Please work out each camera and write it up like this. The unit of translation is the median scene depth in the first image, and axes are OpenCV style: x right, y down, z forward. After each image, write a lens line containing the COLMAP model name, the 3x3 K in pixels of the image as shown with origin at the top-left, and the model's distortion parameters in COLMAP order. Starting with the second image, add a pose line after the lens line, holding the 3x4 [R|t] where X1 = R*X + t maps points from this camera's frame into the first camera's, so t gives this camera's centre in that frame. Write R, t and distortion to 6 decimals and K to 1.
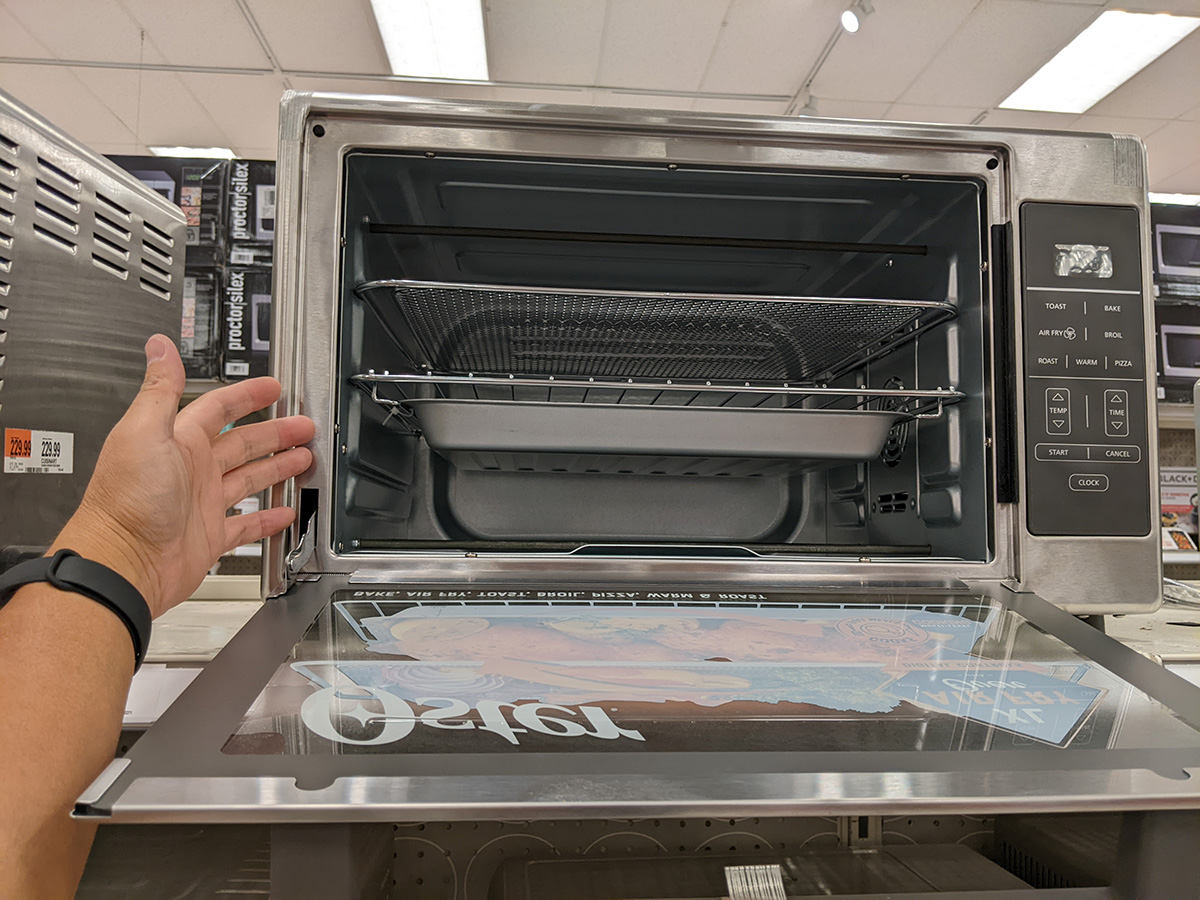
lens RADIAL K [[971.4, 0, 628.3], [0, 971.4, 468.6], [0, 0, 1]] dist [0.014363, -0.067142]
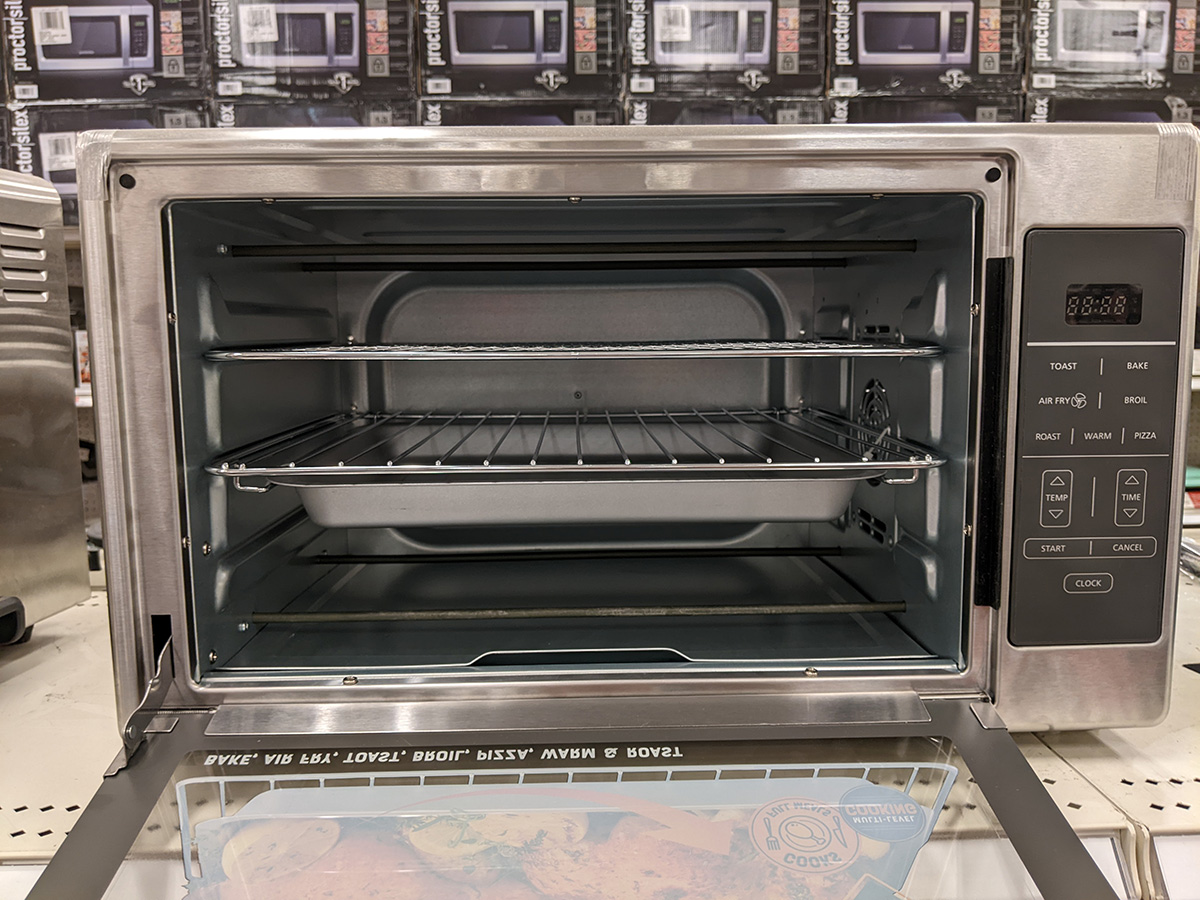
lens RADIAL K [[971.4, 0, 602.1], [0, 971.4, 453.6], [0, 0, 1]] dist [0.014363, -0.067142]
pose [[0.997489, -0.010165, -0.070087, 0.119322], [0.024120, 0.979243, 0.201249, -0.262622], [0.066587, -0.202434, 0.977030, 0.187204]]
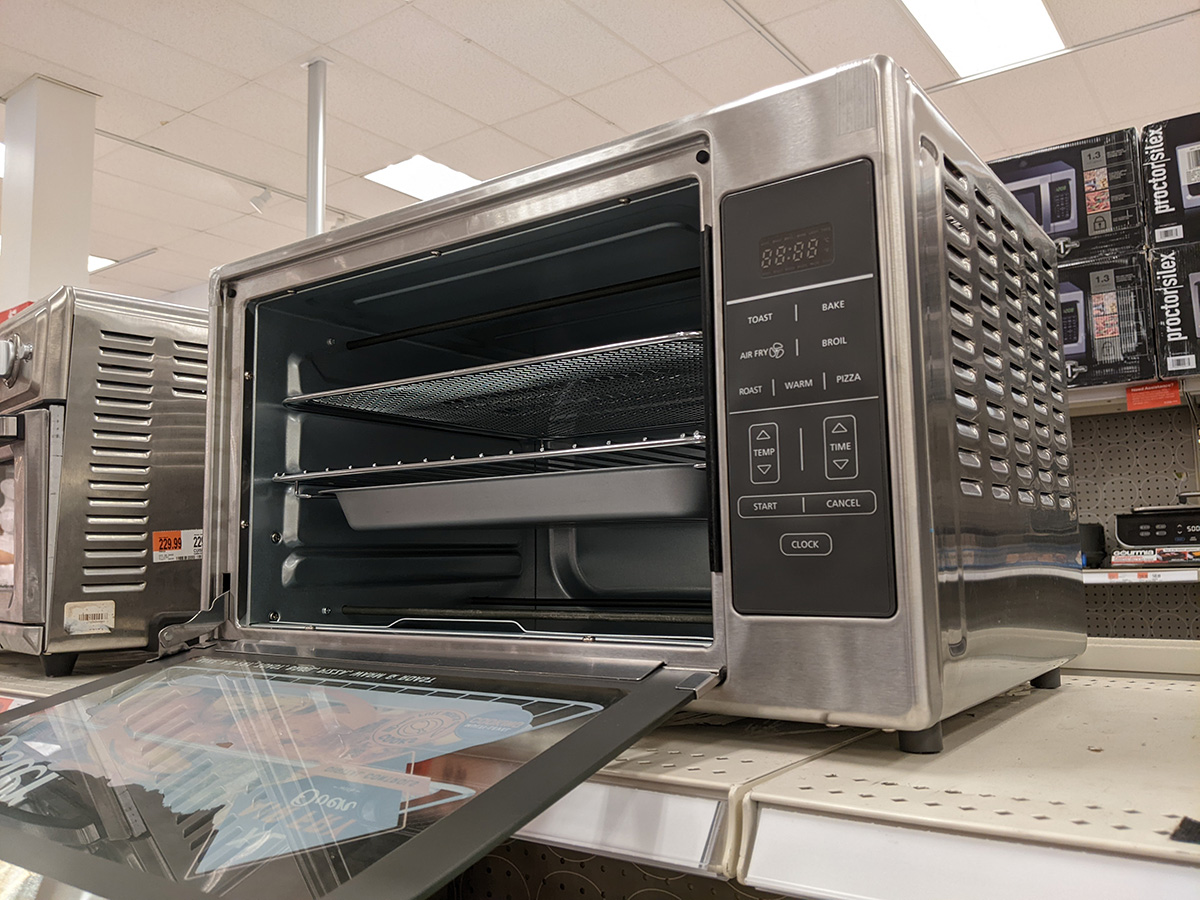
lens RADIAL K [[971.4, 0, 622.1], [0, 971.4, 452.7], [0, 0, 1]] dist [0.014363, -0.067142]
pose [[0.760483, -0.094072, -0.642508, 0.837530], [0.075478, 0.995550, -0.056426, -0.023899], [0.644957, -0.005584, 0.764199, 0.327884]]
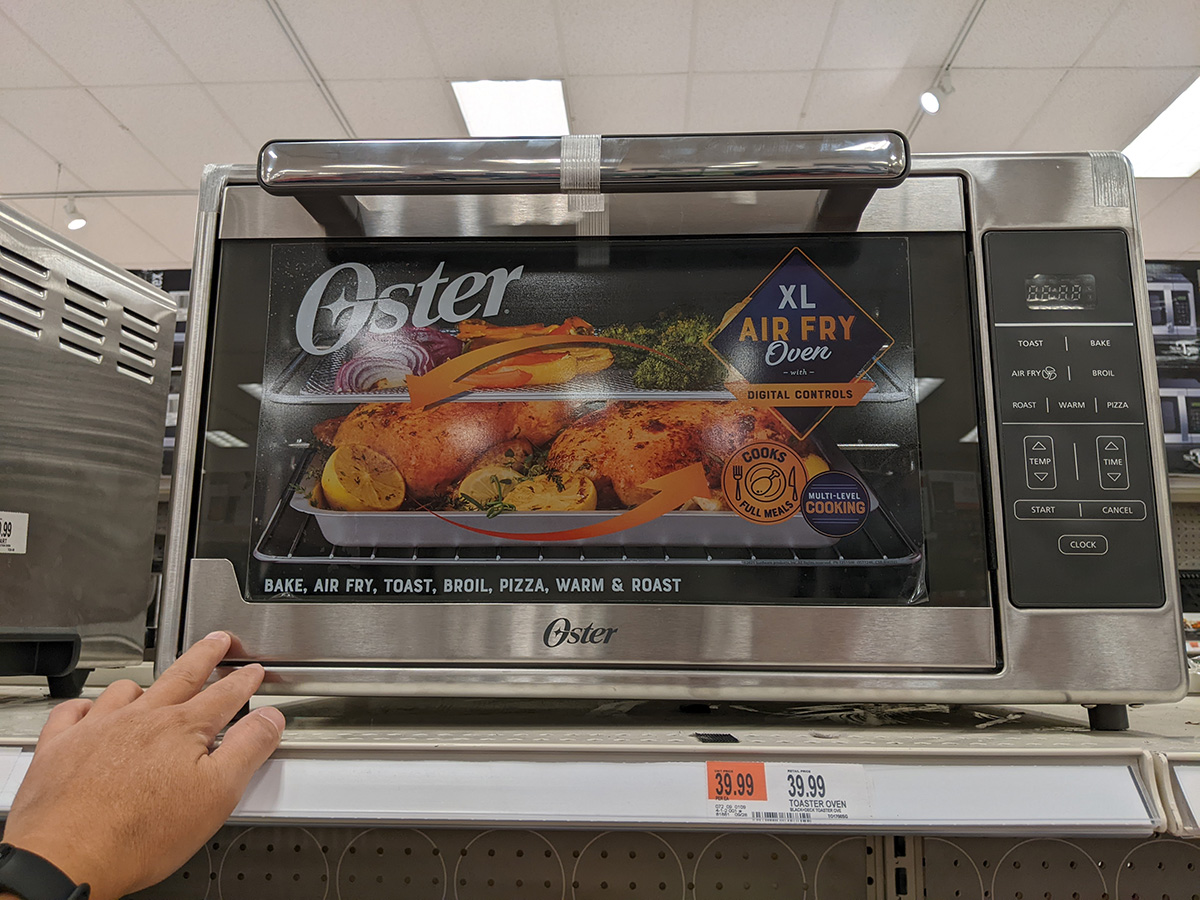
lens RADIAL K [[971.4, 0, 606.2], [0, 971.4, 443.0], [0, 0, 1]] dist [0.014363, -0.067142]
pose [[0.990446, -0.030255, -0.134542, 0.173988], [0.013962, 0.992623, -0.120433, 0.022033], [0.137193, 0.117404, 0.983562, 0.094373]]
